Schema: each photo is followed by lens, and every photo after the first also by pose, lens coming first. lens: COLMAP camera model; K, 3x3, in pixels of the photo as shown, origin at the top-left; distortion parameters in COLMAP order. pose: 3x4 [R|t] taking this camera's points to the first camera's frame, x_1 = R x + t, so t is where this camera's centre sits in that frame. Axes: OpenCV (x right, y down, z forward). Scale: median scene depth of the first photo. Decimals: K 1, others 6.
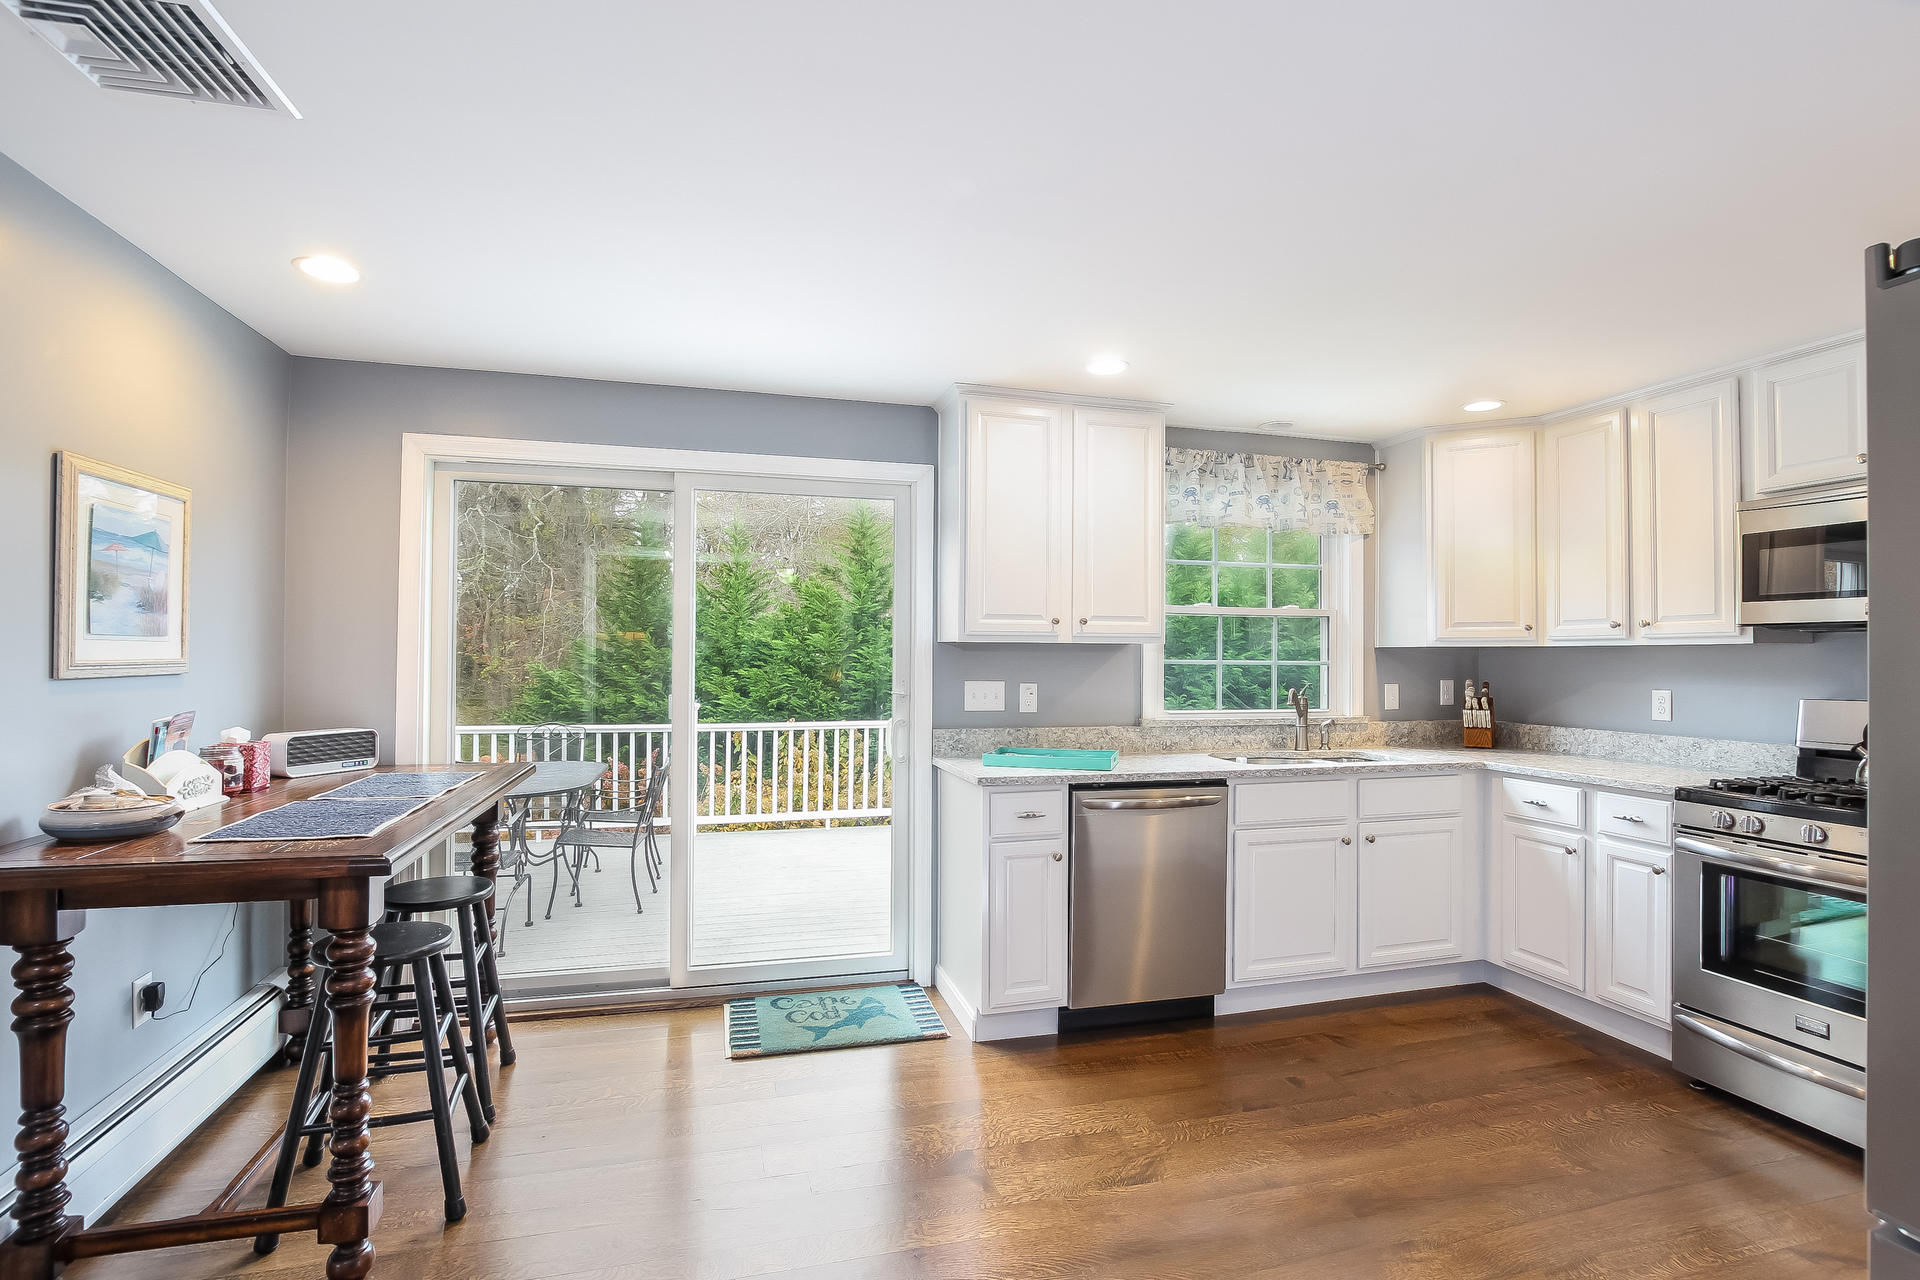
lens RADIAL K [[891.1, 0, 955.0], [0, 891.1, 637.4], [0, 0, 1]] dist [-0.029509, 0.000049]
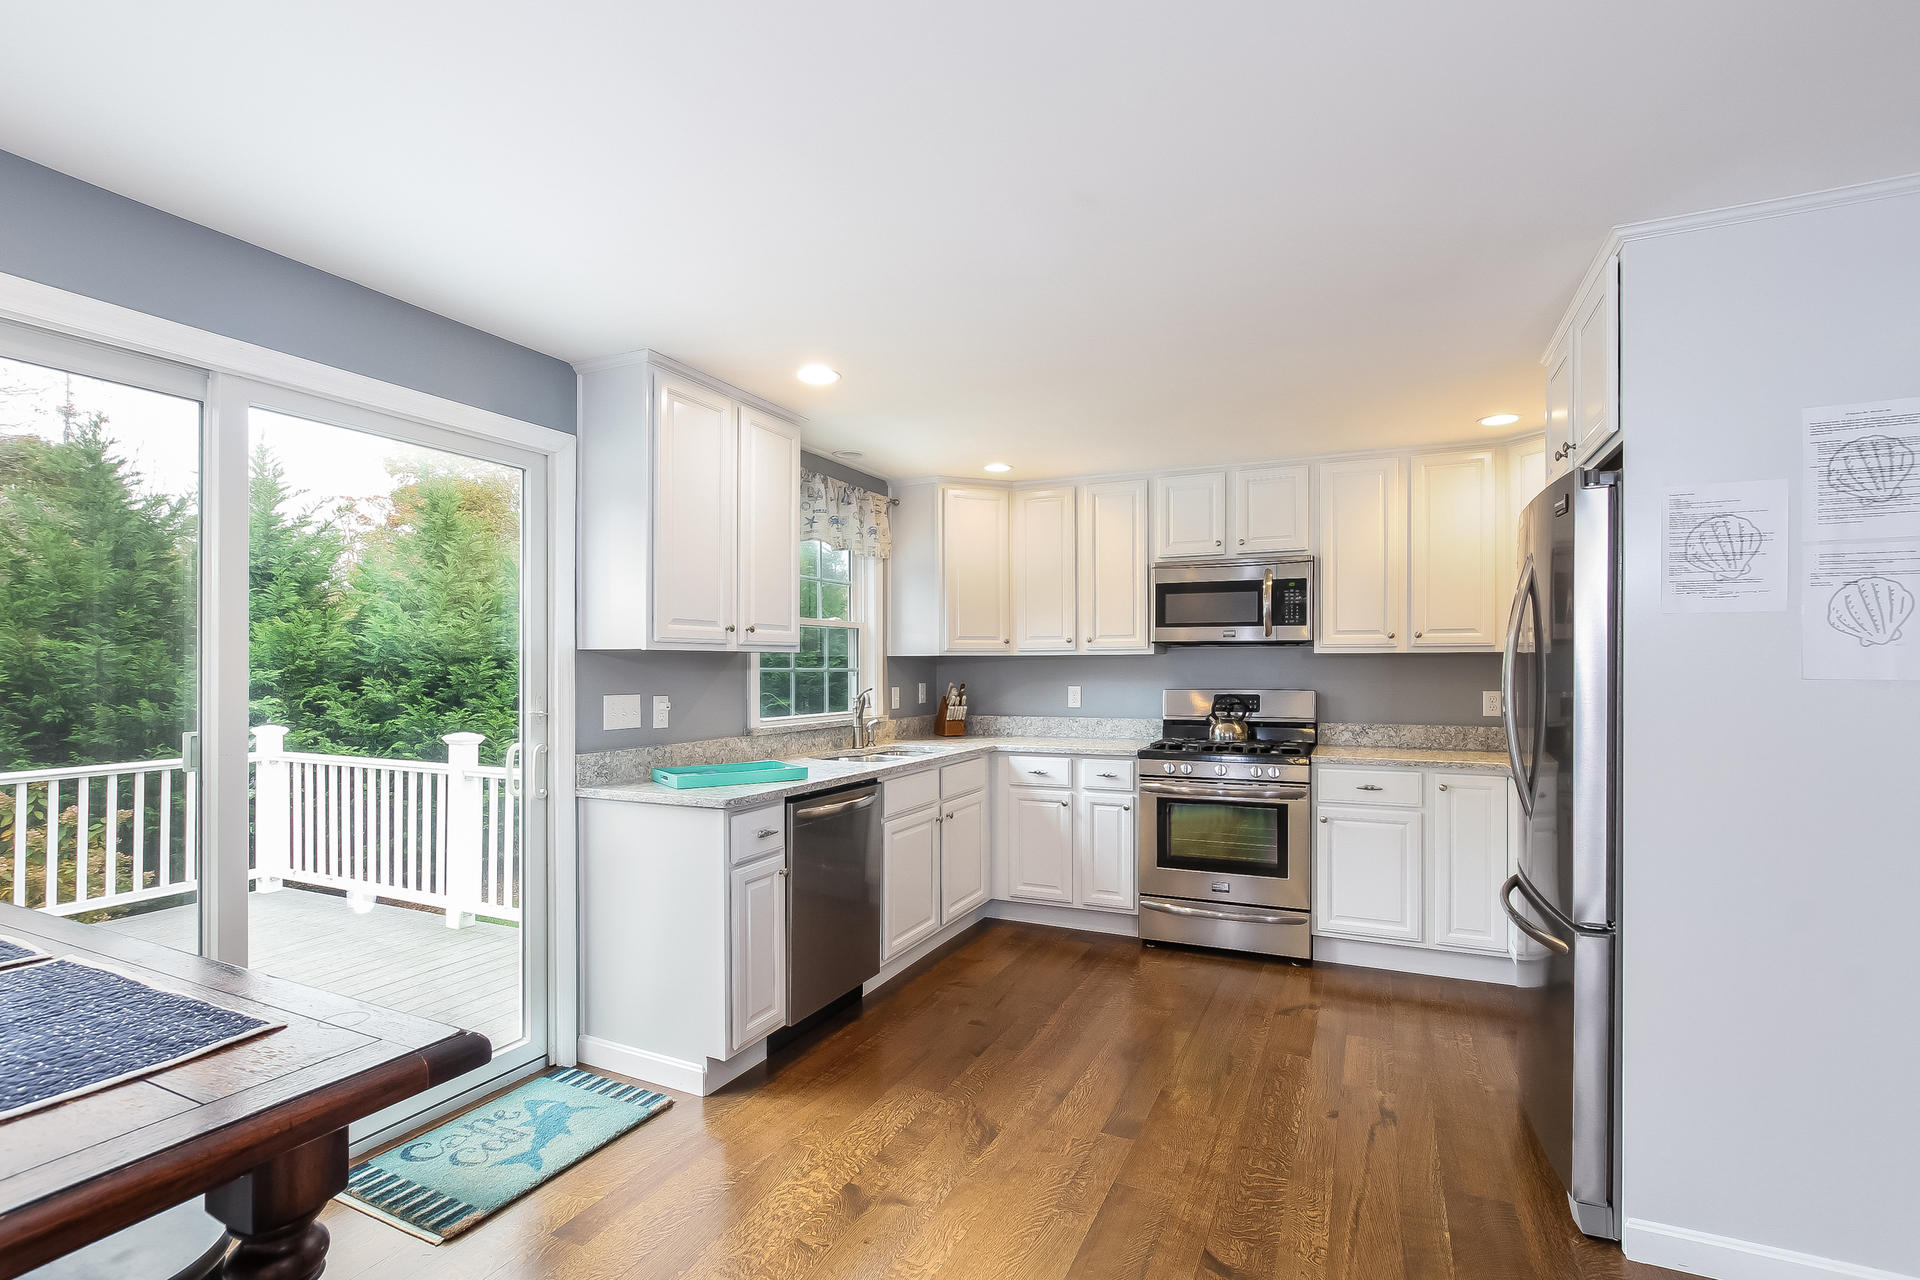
lens RADIAL K [[891.1, 0, 955.3], [0, 891.1, 653.5], [0, 0, 1]] dist [-0.029509, 0.000049]
pose [[0.645218, 0.003269, 0.763992, -0.450348], [-0.010360, 0.999936, 0.004470, 0.002003], [-0.763928, -0.010799, 0.645211, 0.214592]]
